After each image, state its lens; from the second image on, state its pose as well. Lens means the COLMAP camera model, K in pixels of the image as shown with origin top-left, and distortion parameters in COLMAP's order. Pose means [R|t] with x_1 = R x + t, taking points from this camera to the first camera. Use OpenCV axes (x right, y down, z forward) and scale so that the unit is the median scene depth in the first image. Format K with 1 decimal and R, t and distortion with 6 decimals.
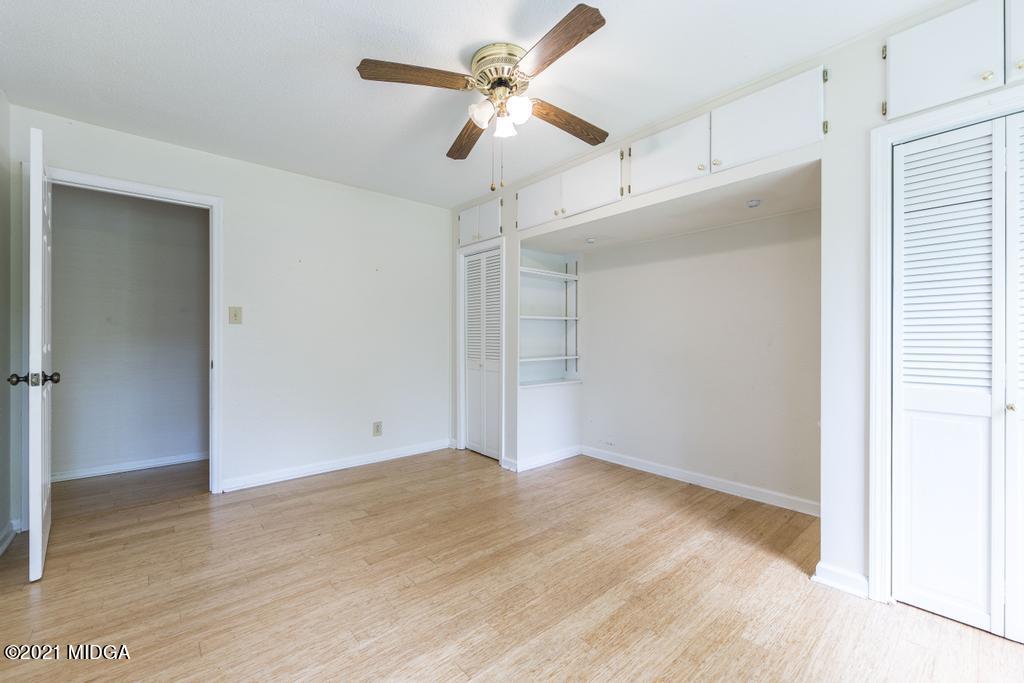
lens RADIAL K [[421.7, 0, 513.0], [0, 421.7, 338.8], [0, 0, 1]] dist [-0.000026, -0.000072]
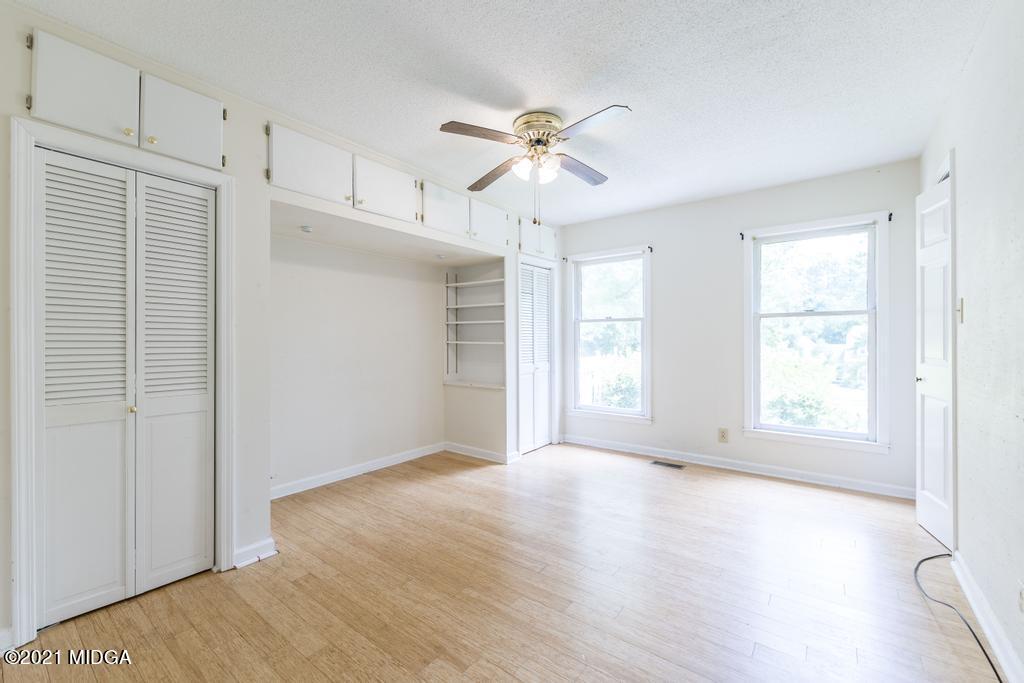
lens RADIAL K [[421.7, 0, 513.0], [0, 421.7, 338.8], [0, 0, 1]] dist [-0.000026, -0.000072]
pose [[-0.207100, -0.000352, 0.978320, -0.898427], [0.000350, 1.000000, 0.000434, -0.022402], [-0.978320, 0.000432, -0.207100, 0.981267]]
